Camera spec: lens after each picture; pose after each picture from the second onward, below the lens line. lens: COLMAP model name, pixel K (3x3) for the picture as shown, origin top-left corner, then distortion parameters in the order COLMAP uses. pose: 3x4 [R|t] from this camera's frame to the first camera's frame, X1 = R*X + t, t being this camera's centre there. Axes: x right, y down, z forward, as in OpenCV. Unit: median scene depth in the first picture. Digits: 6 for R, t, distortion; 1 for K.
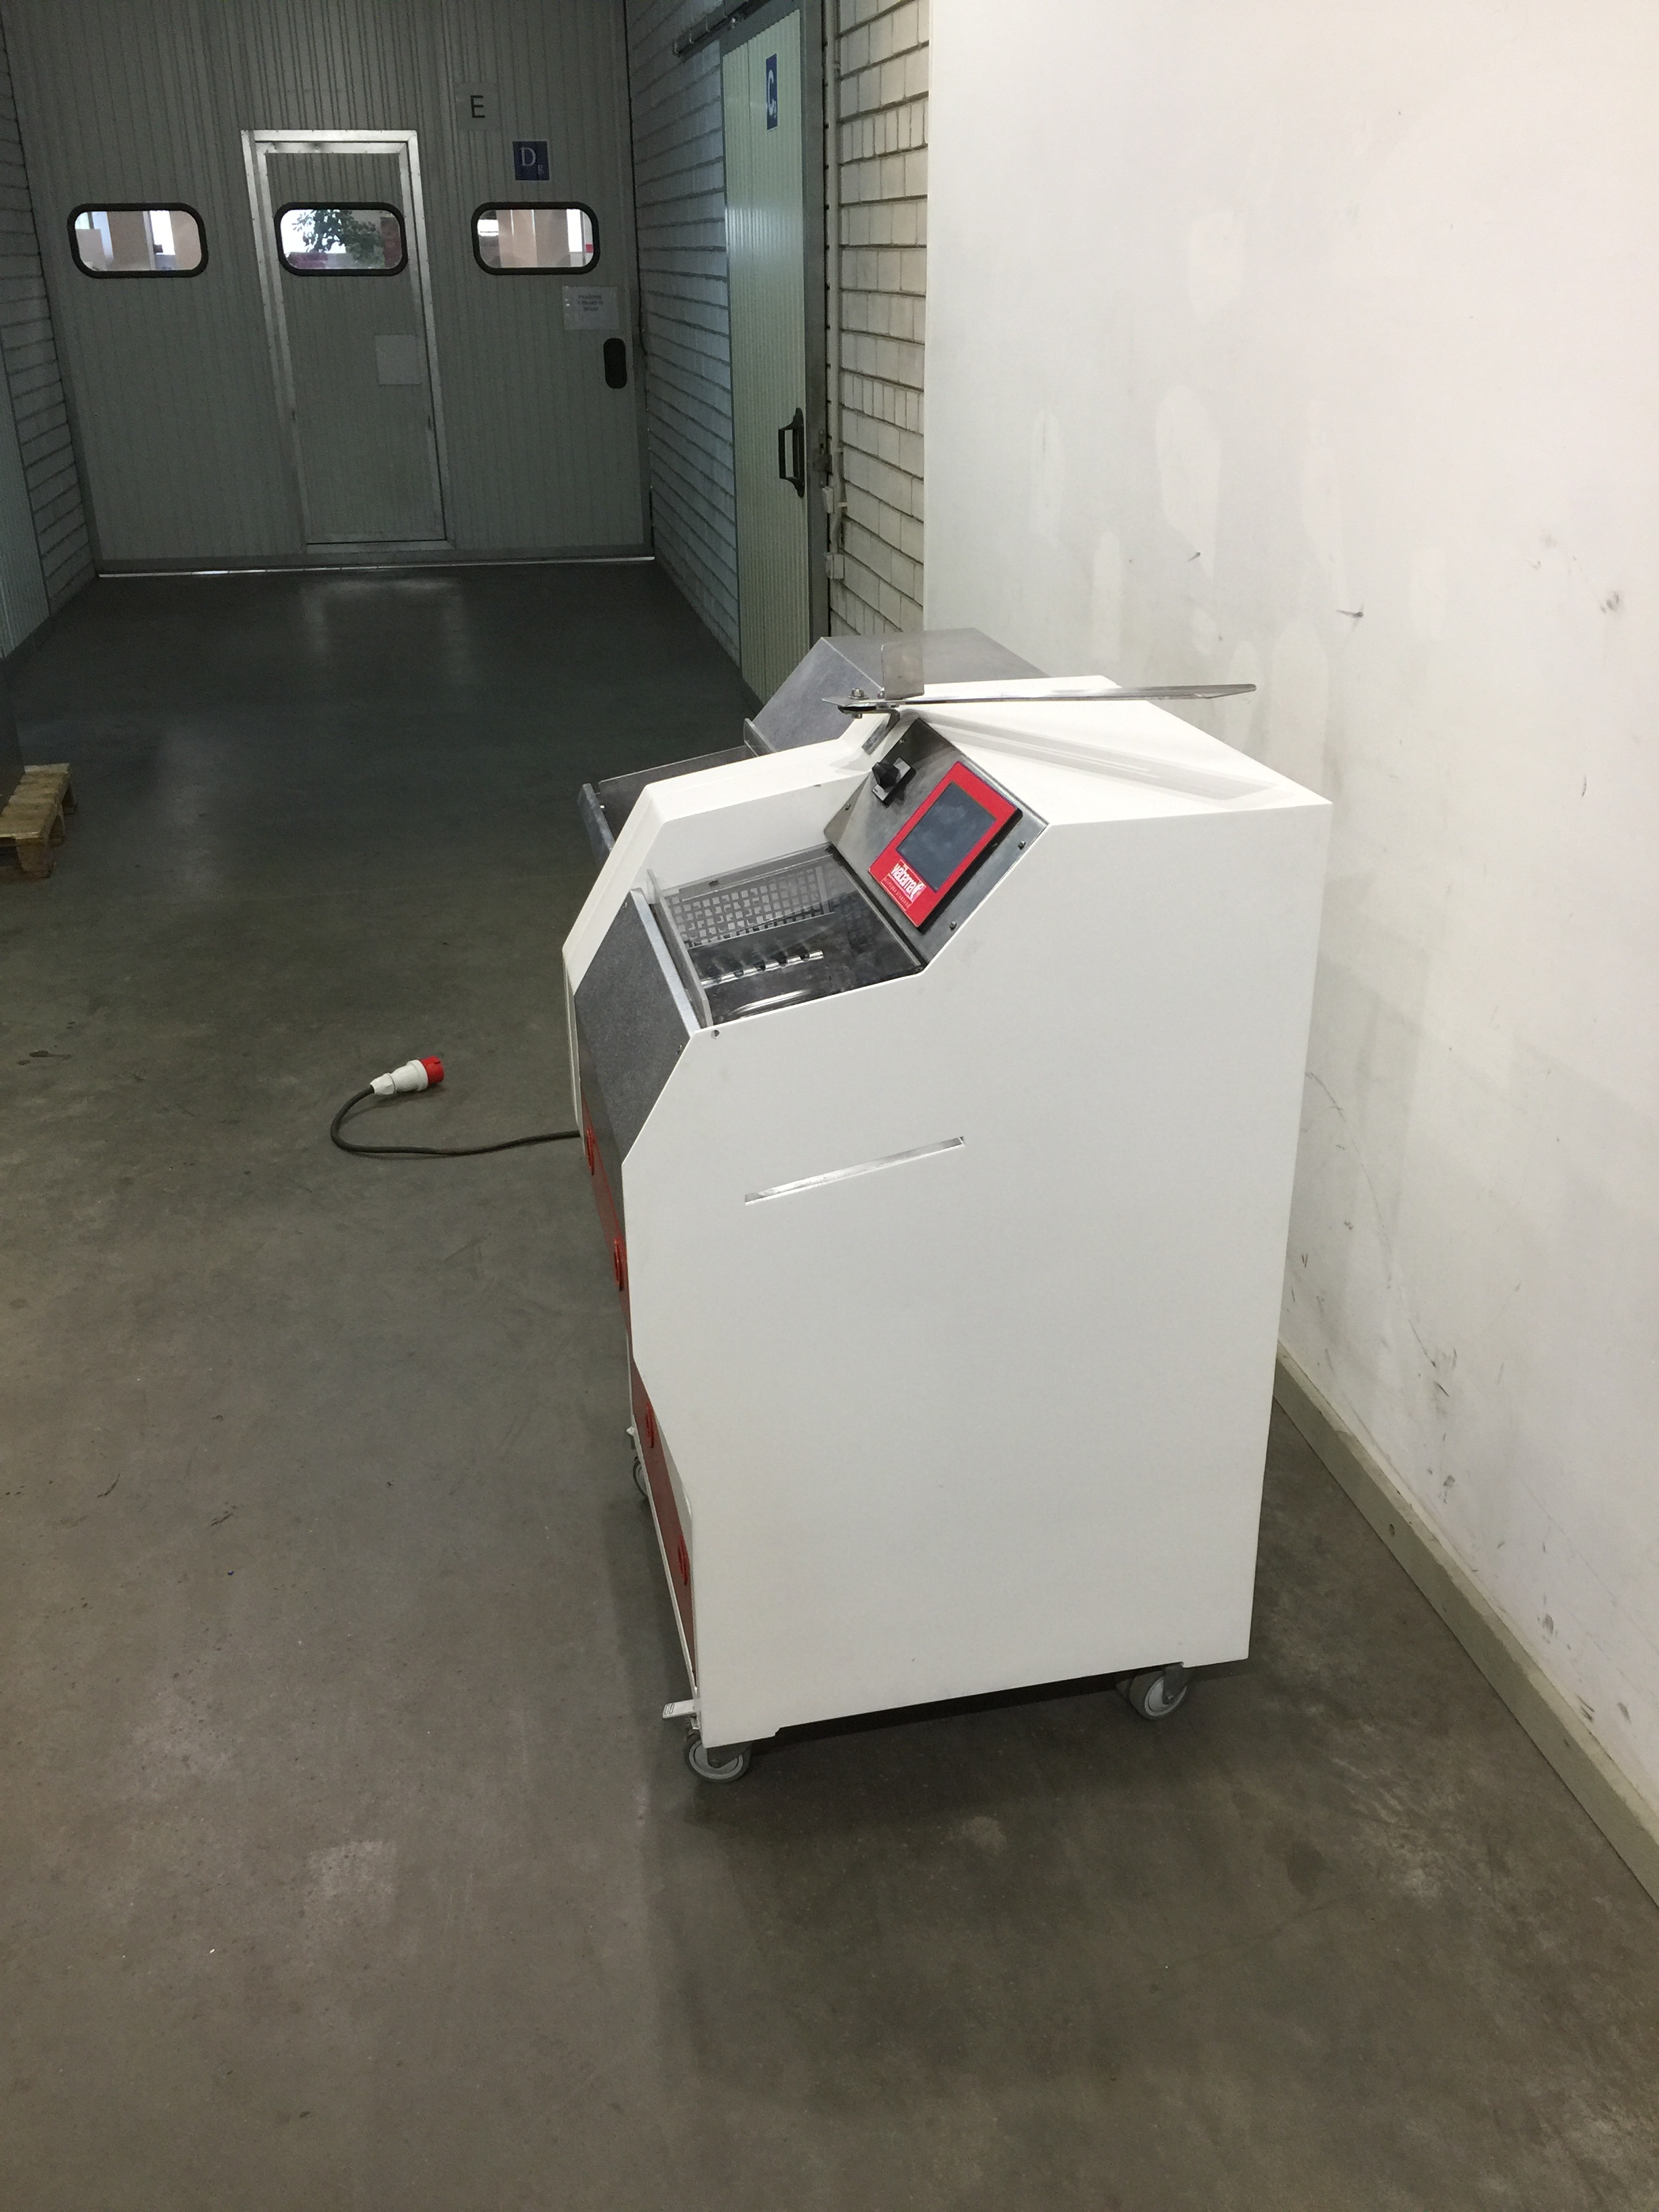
lens RADIAL K [[1856.4, 0, 829.5], [0, 1856.4, 1106.0], [0, 0, 1]] dist [-0.002025, -0.001705]
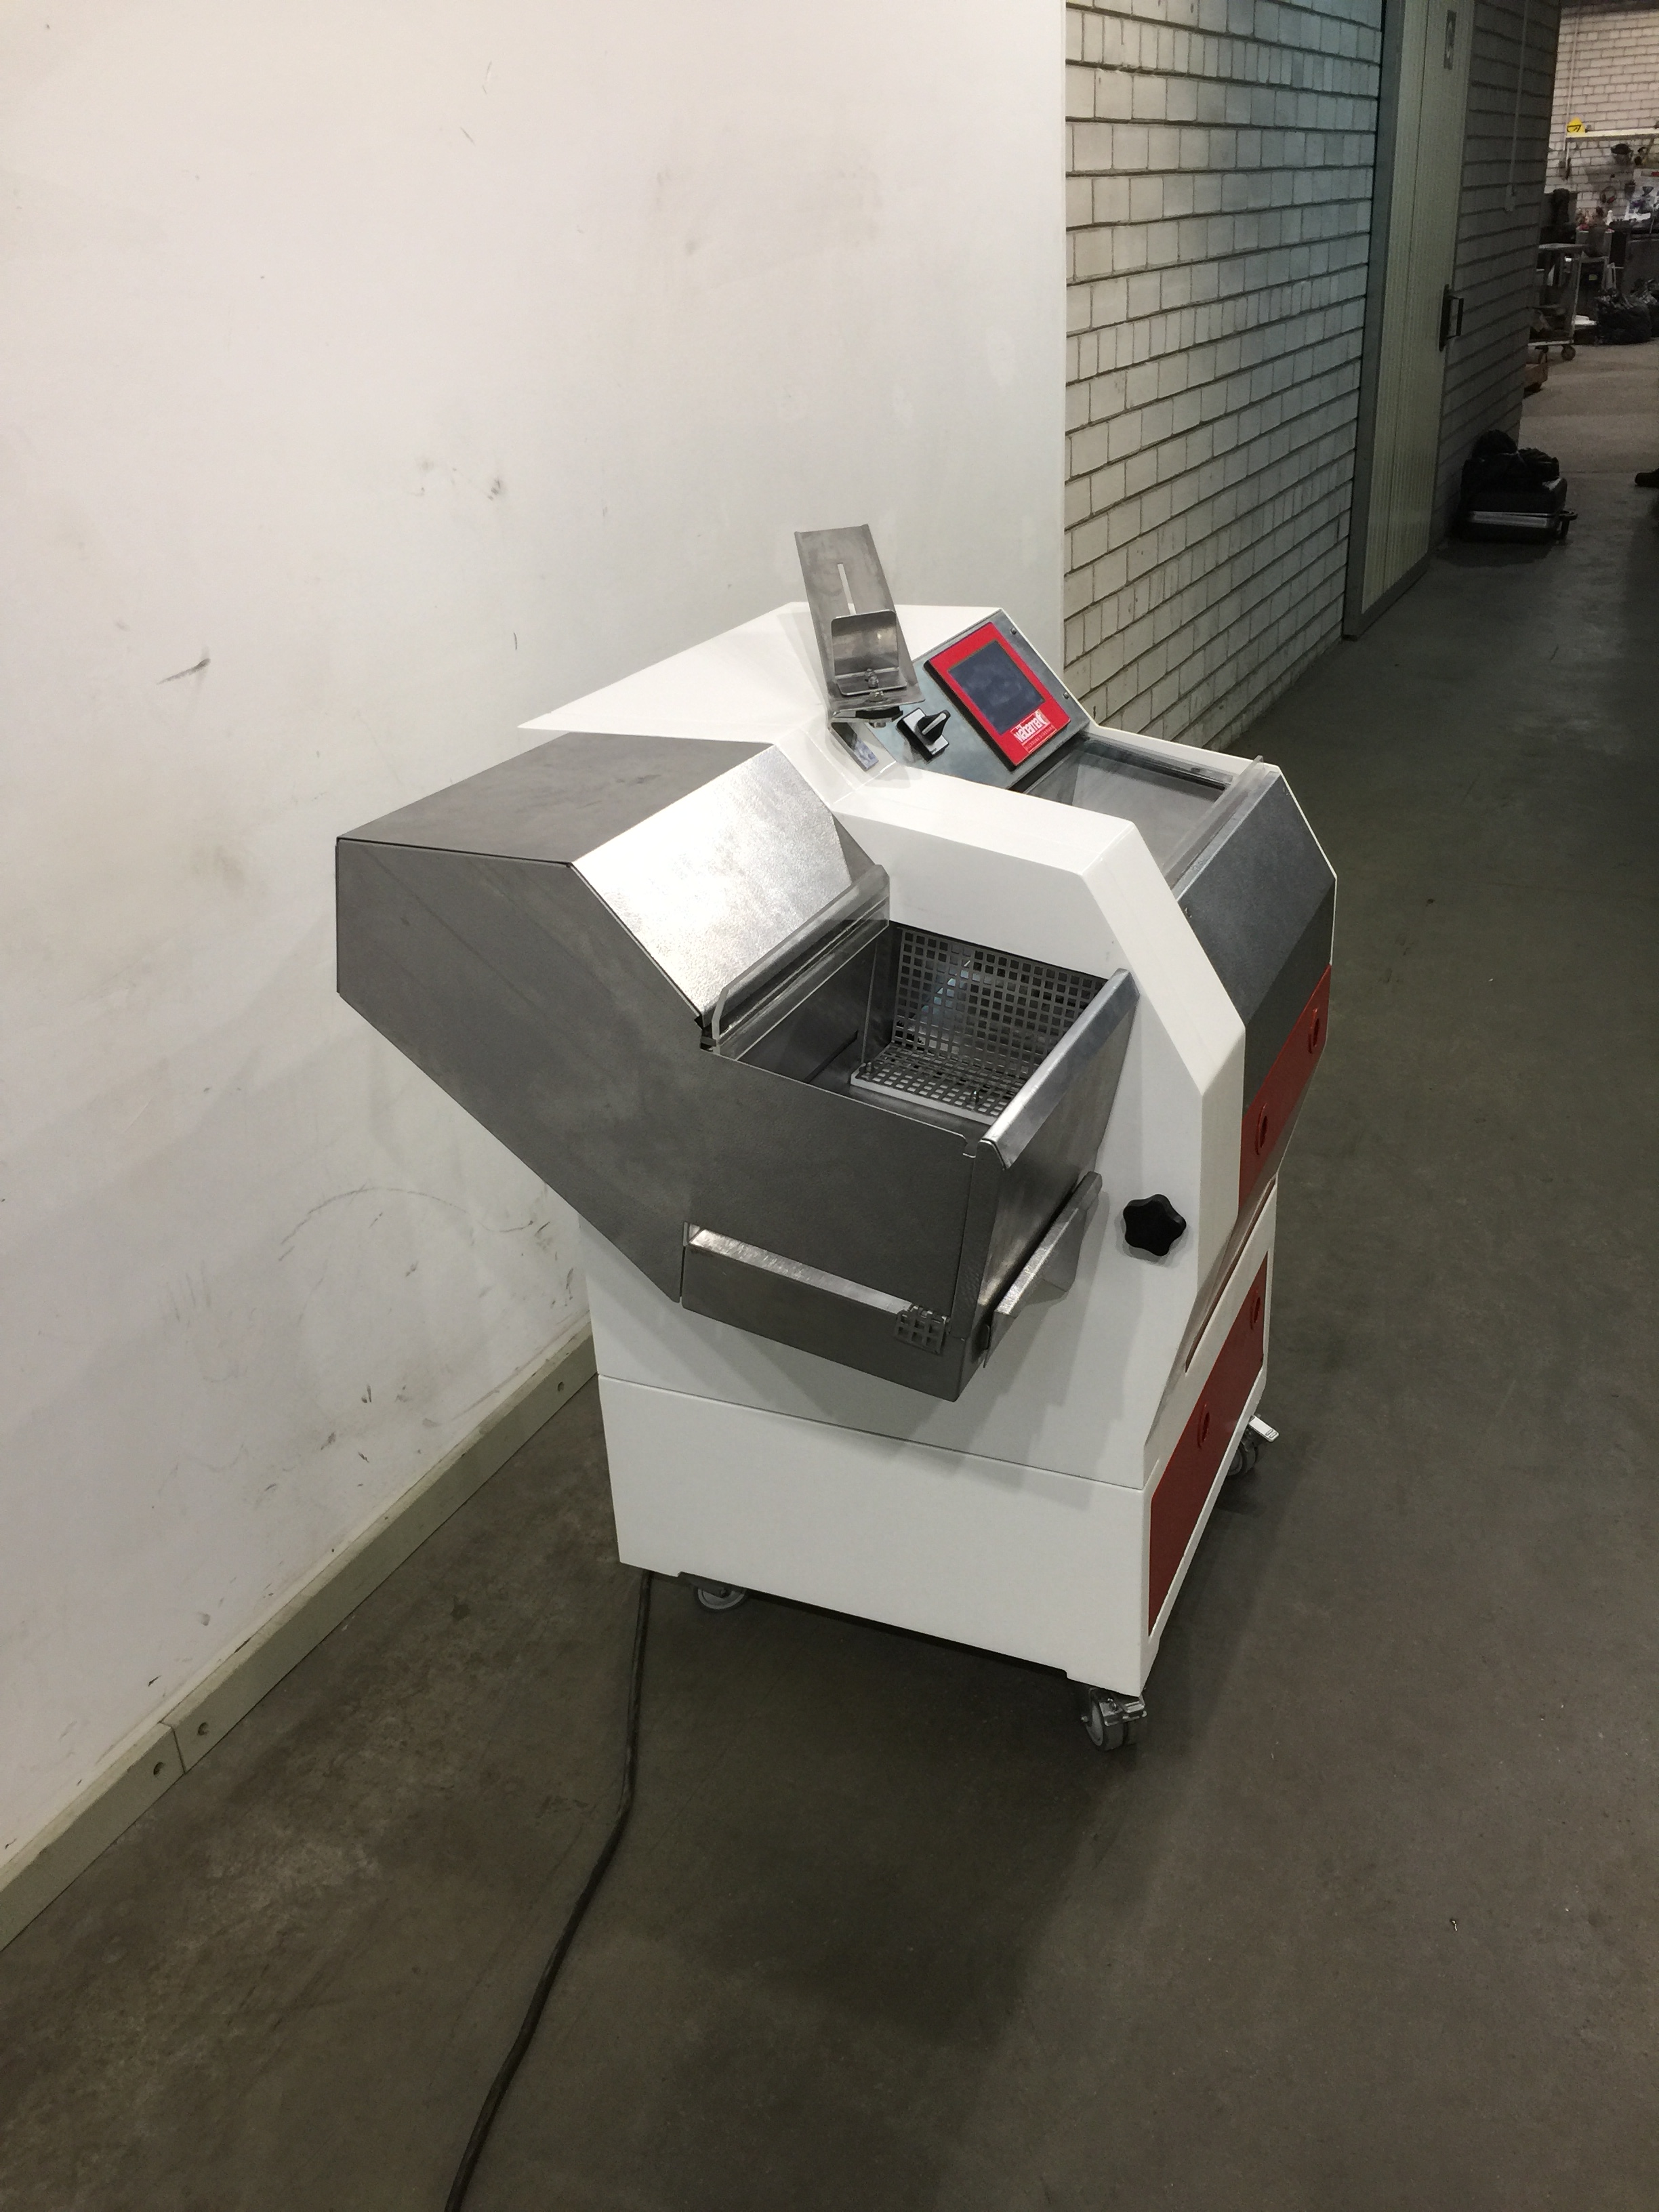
lens RADIAL K [[1856.4, 0, 829.5], [0, 1856.4, 1106.0], [0, 0, 1]] dist [-0.002025, -0.001705]
pose [[-0.791561, -0.209412, 0.574088, -0.551266], [0.311685, 0.669710, 0.674048, -0.758024], [-0.525627, 0.712485, -0.464846, 1.744852]]
